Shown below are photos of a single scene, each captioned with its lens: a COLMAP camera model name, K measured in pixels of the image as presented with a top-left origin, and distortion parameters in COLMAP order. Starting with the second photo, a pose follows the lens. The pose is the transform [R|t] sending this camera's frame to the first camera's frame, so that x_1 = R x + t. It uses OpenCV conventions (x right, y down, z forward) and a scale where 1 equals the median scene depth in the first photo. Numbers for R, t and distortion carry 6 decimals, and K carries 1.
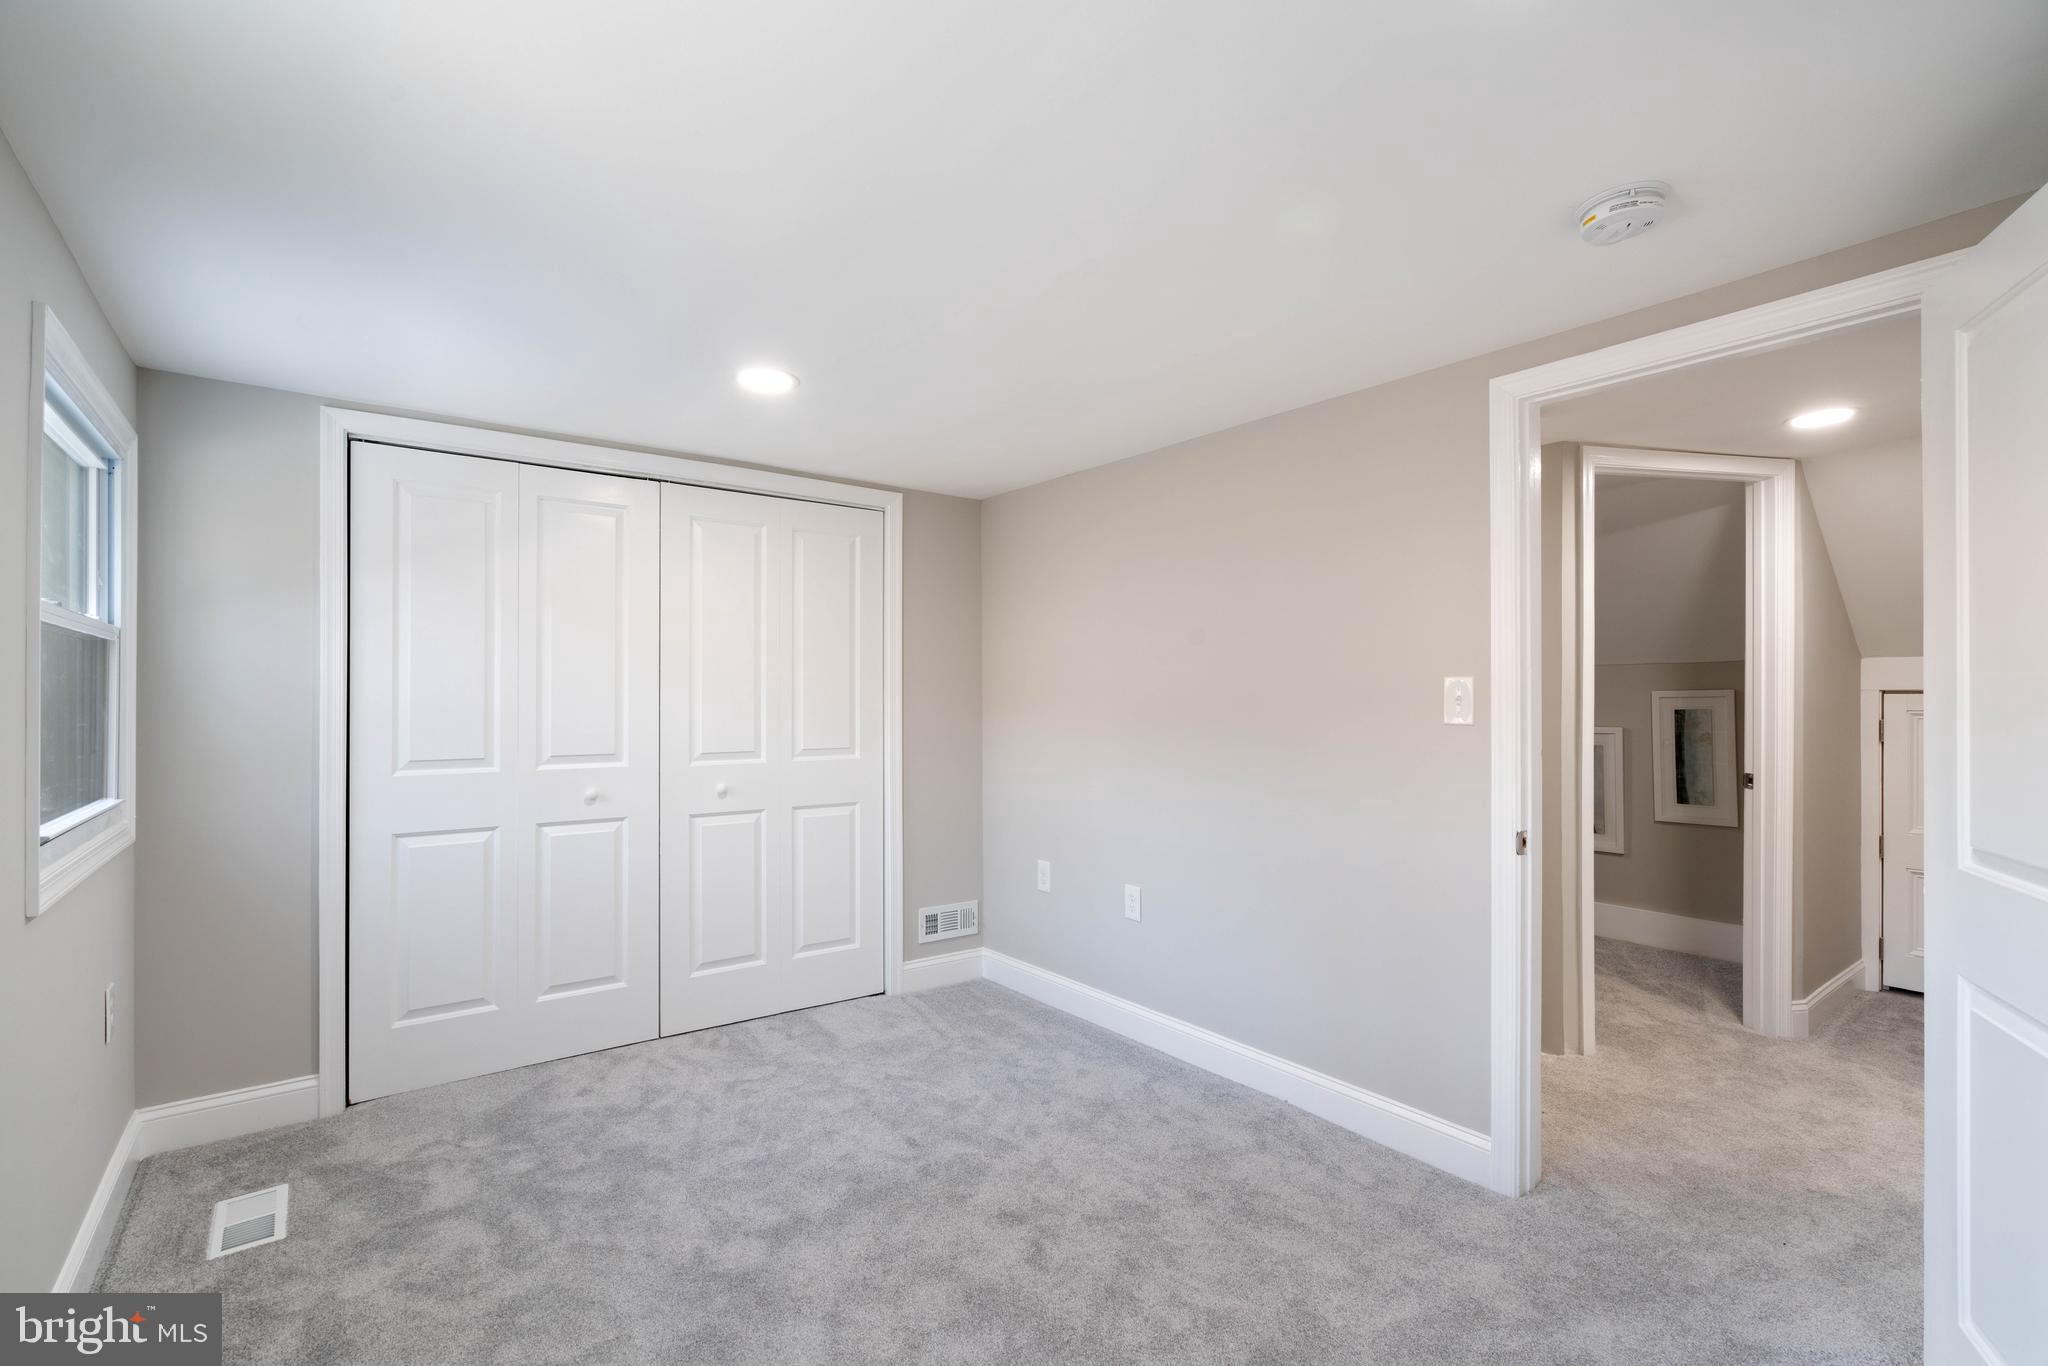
lens RADIAL K [[931.4, 0, 1038.4], [0, 931.4, 685.6], [0, 0, 1]] dist [-0.005901, -0.000683]
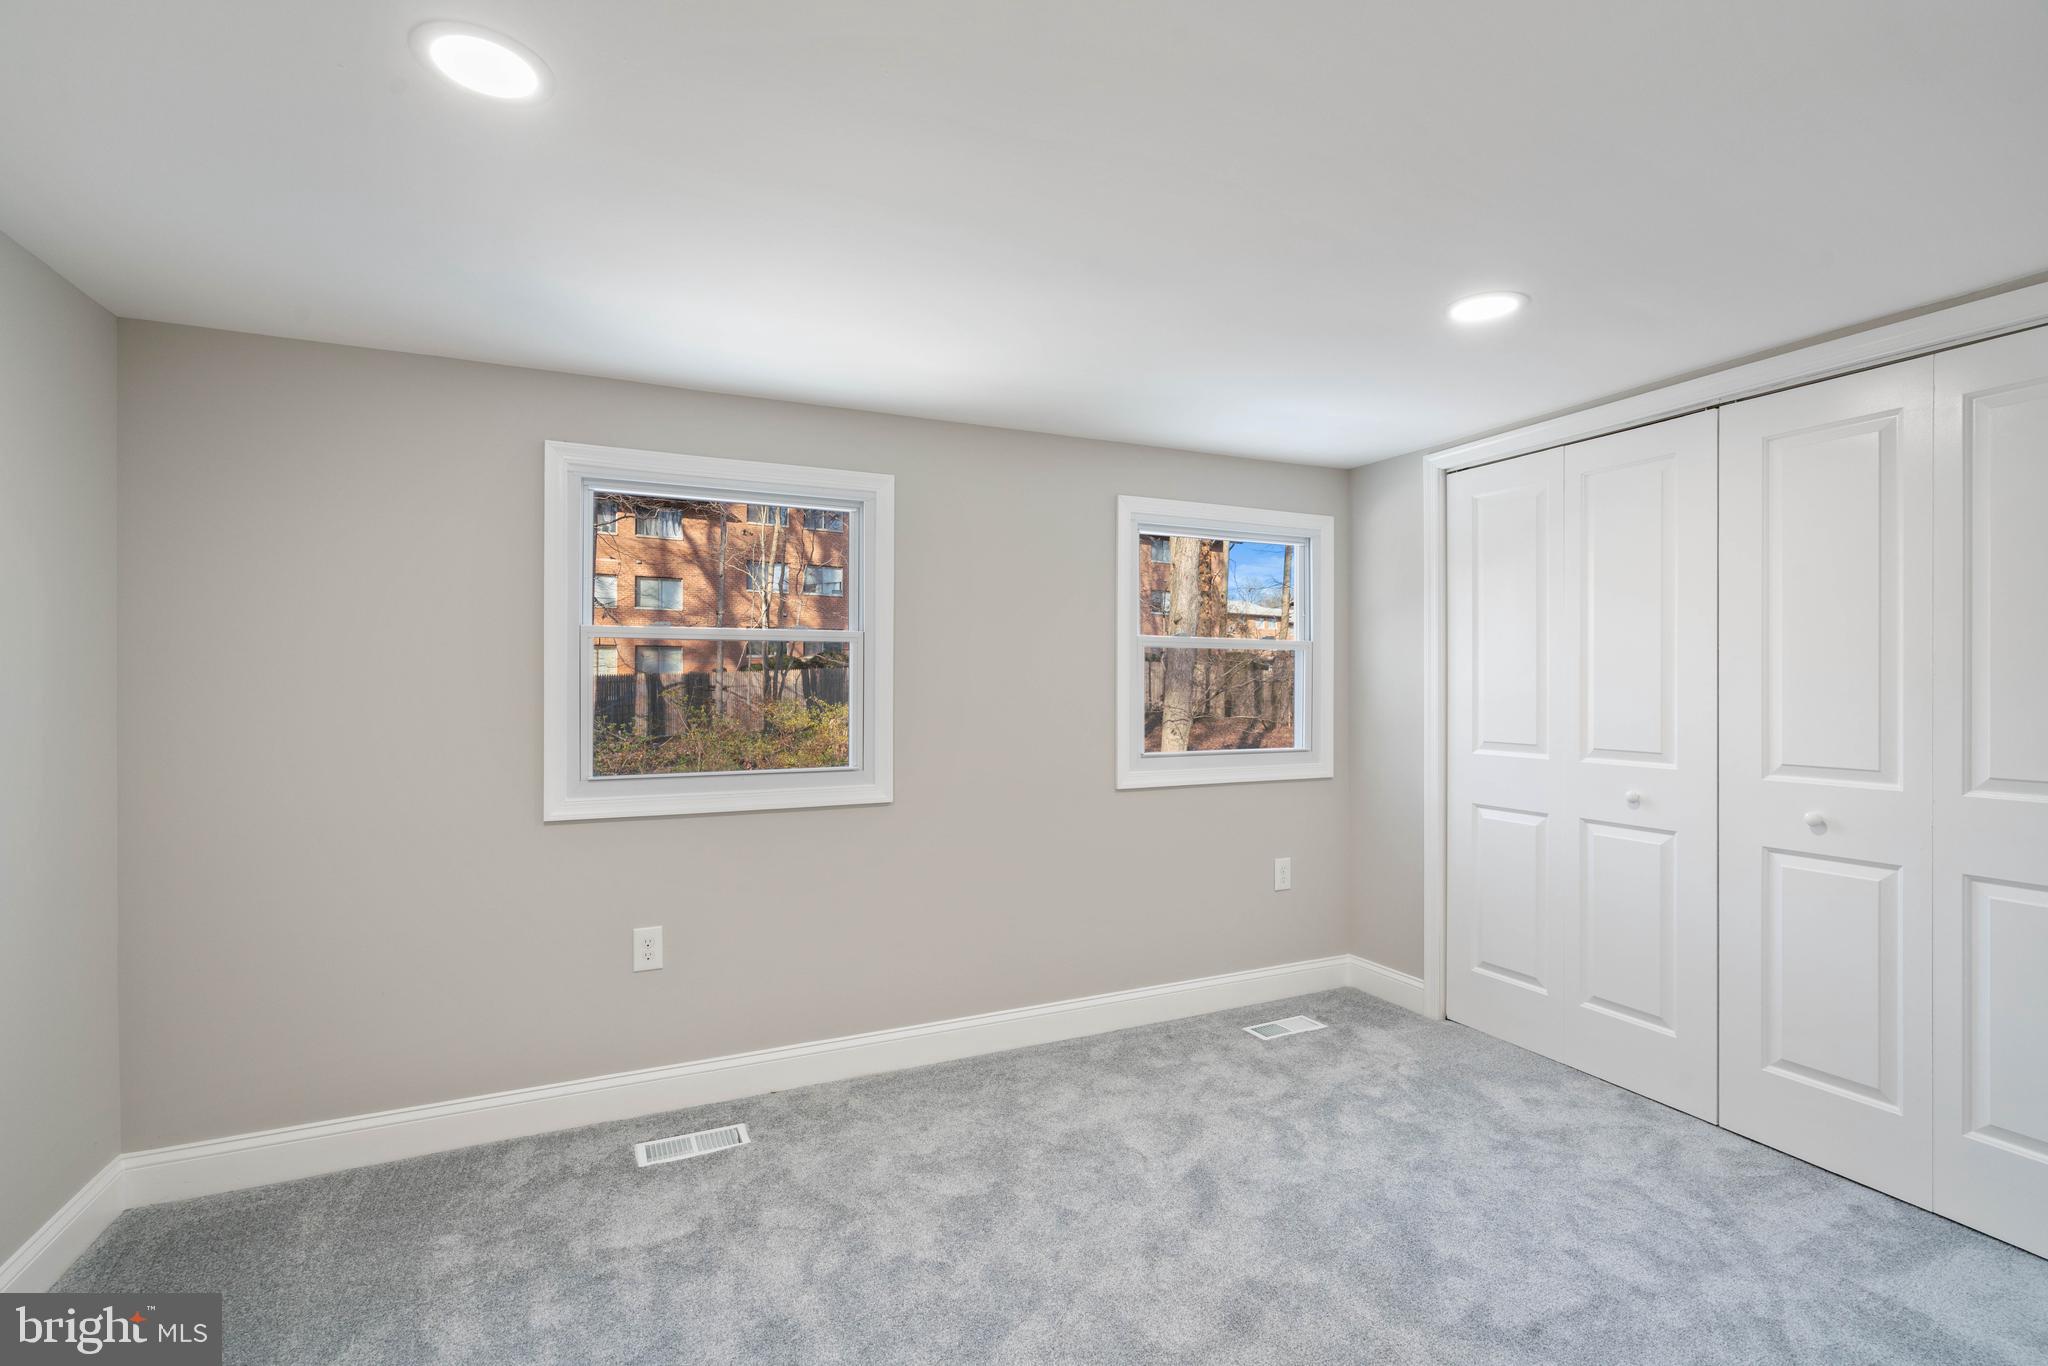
lens RADIAL K [[931.4, 0, 1035.4], [0, 931.4, 683.4], [0, 0, 1]] dist [-0.005901, -0.000683]
pose [[-0.221491, -0.009718, -0.975114, 0.565091], [-0.007650, 0.999937, -0.008228, 0.025788], [0.975132, 0.005637, -0.221551, 0.735933]]
